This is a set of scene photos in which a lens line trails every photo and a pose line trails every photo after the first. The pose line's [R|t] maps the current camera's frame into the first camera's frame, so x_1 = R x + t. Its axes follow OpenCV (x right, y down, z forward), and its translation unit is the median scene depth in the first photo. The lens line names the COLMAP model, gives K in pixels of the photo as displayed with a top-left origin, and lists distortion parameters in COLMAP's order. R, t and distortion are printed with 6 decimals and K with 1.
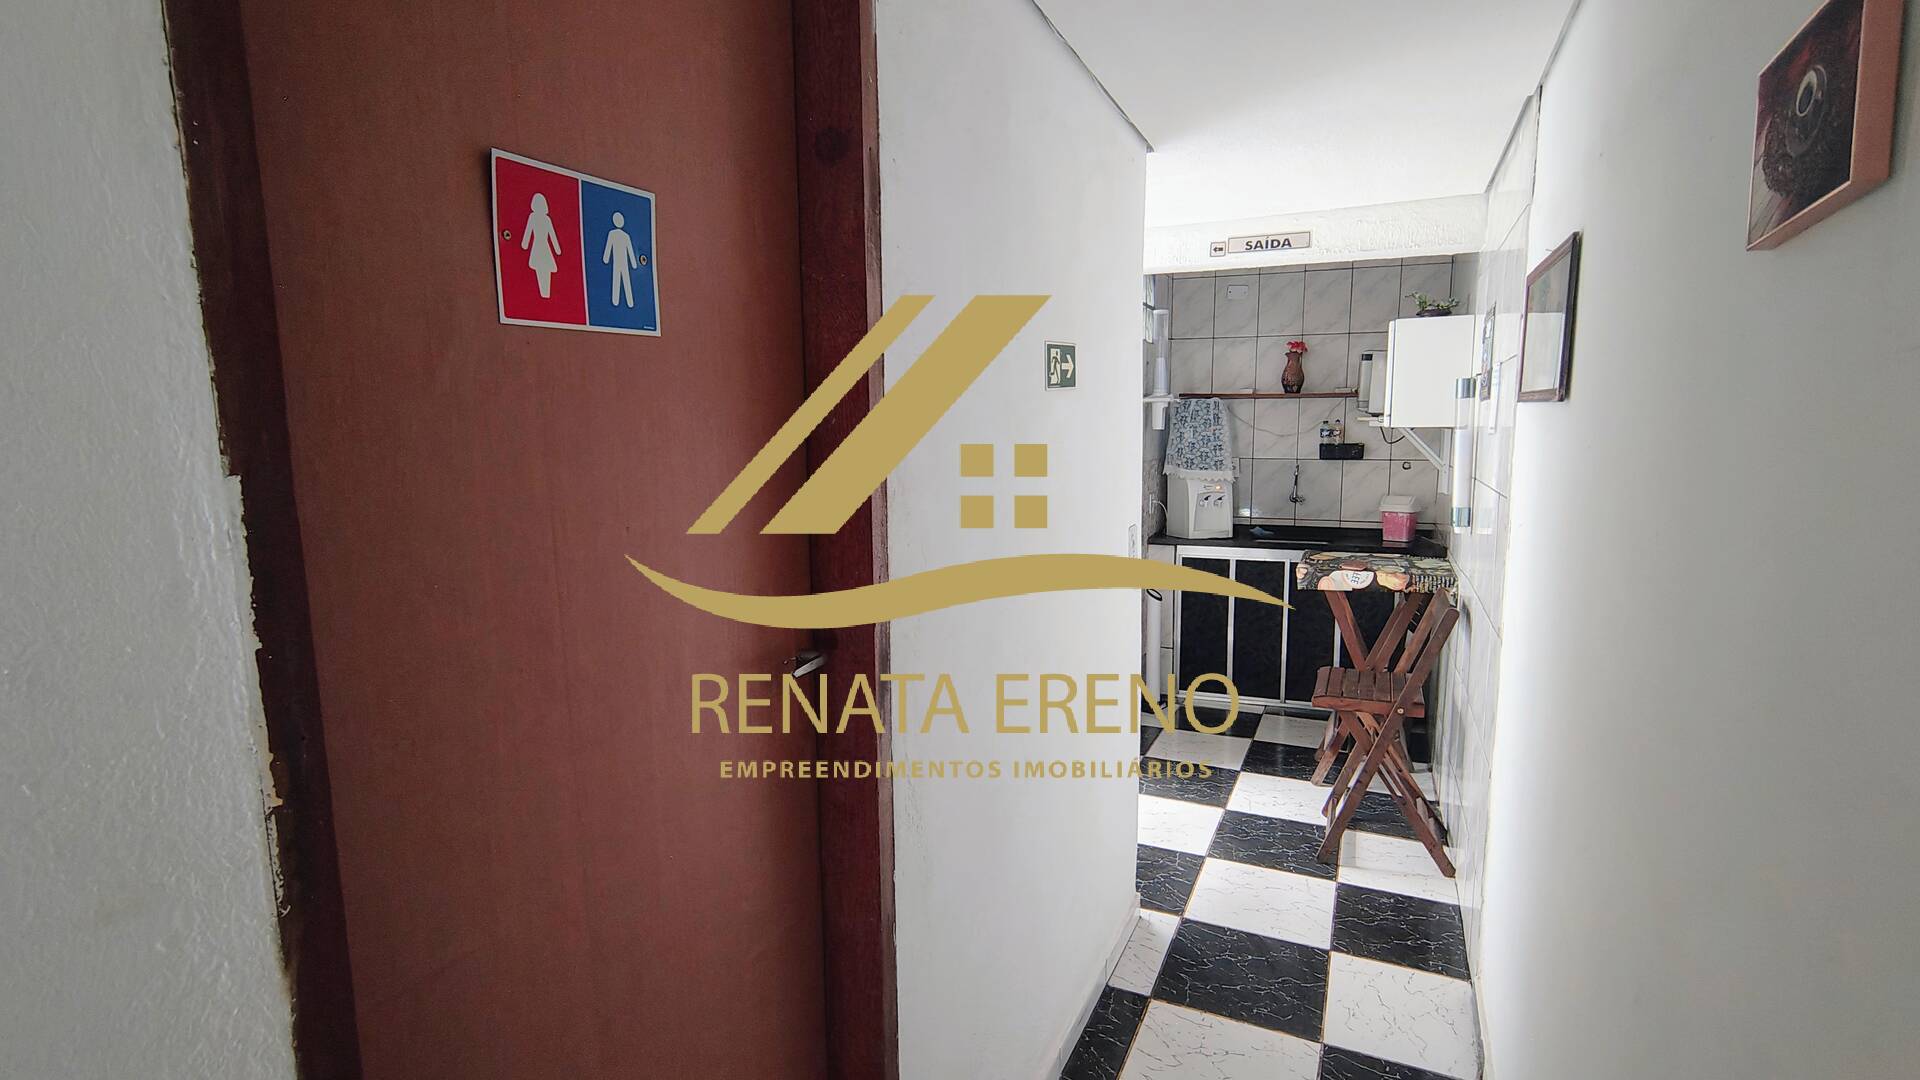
lens RADIAL K [[871.7, 0, 960.0], [0, 871.7, 540.0], [0, 0, 1]] dist [0.001774, 0.001144]
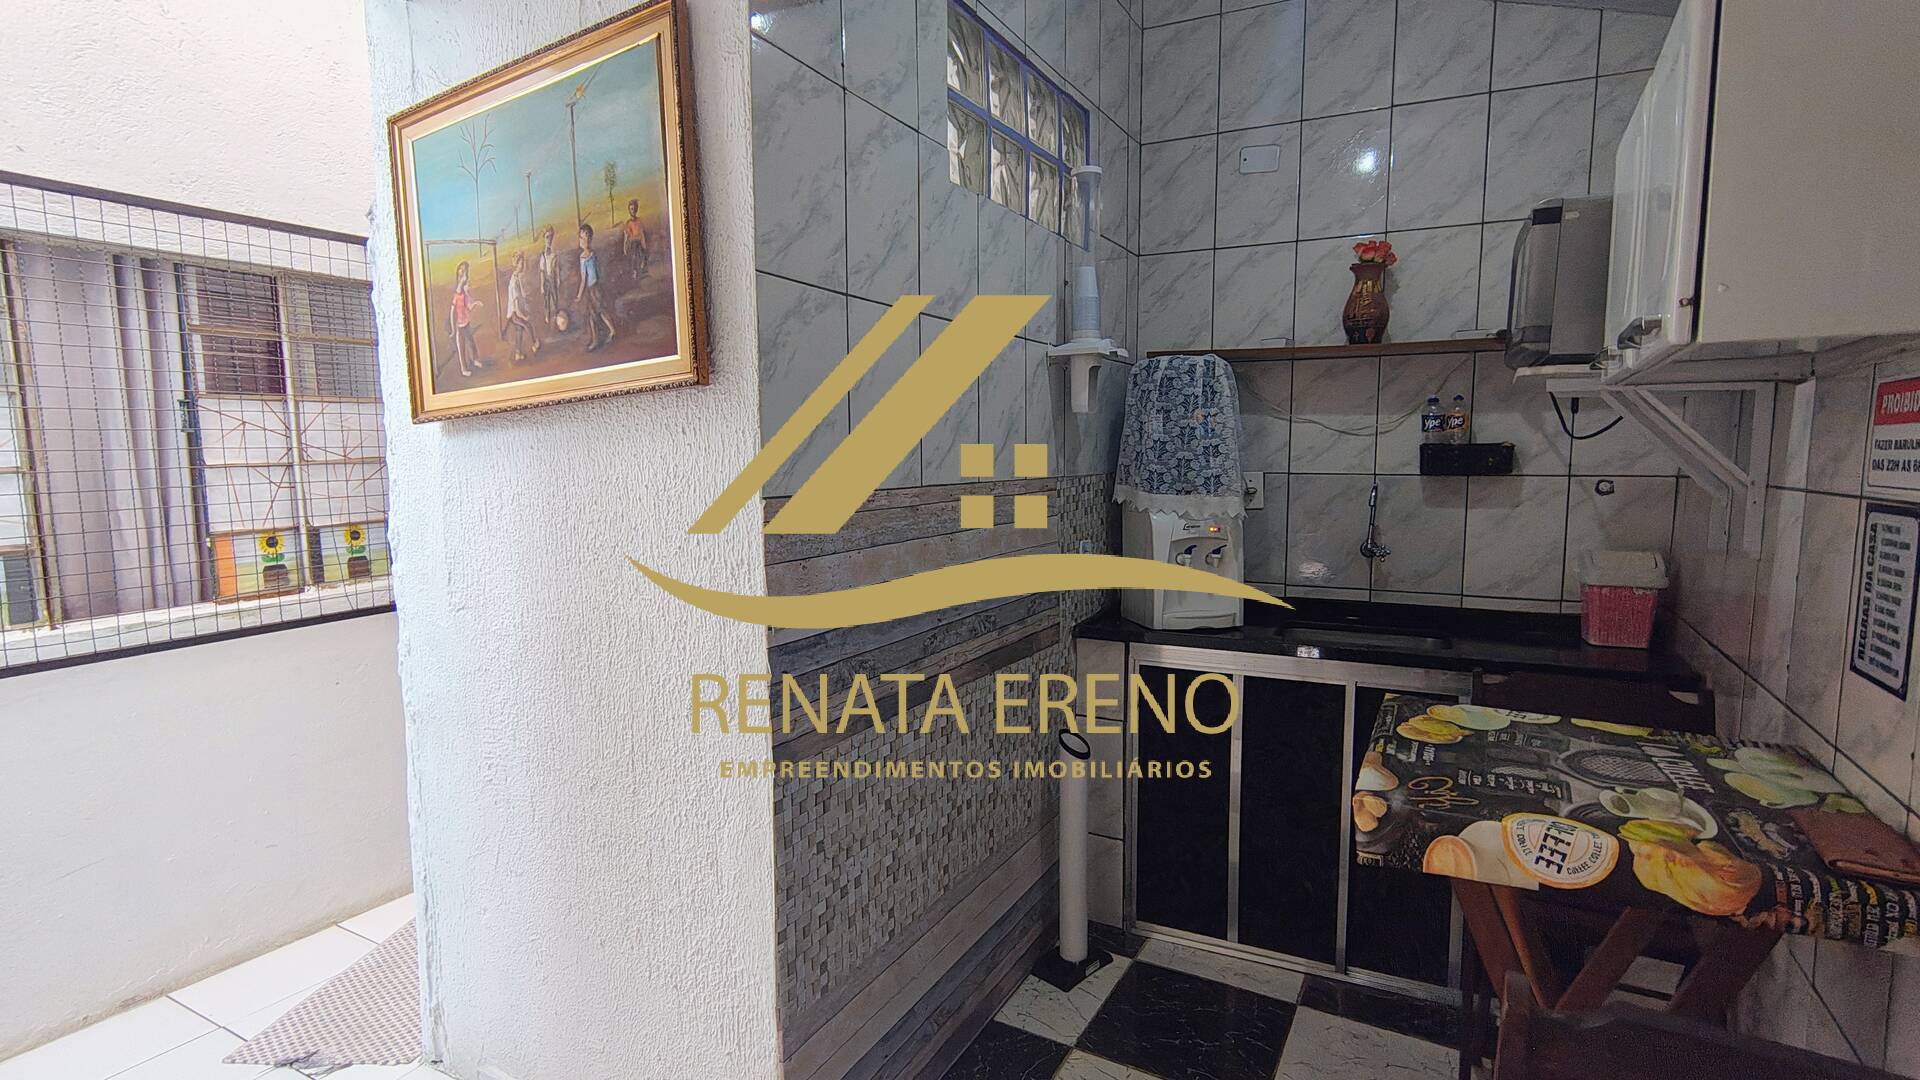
lens RADIAL K [[895.0, 0, 961.0], [0, 895.0, 550.8], [0, 0, 1]] dist [0.000906, 0.000363]
pose [[0.996968, 0.009528, -0.077222, 0.189466], [-0.011048, 0.999753, -0.019274, -0.035924], [0.077020, 0.020068, 0.996828, 0.468247]]
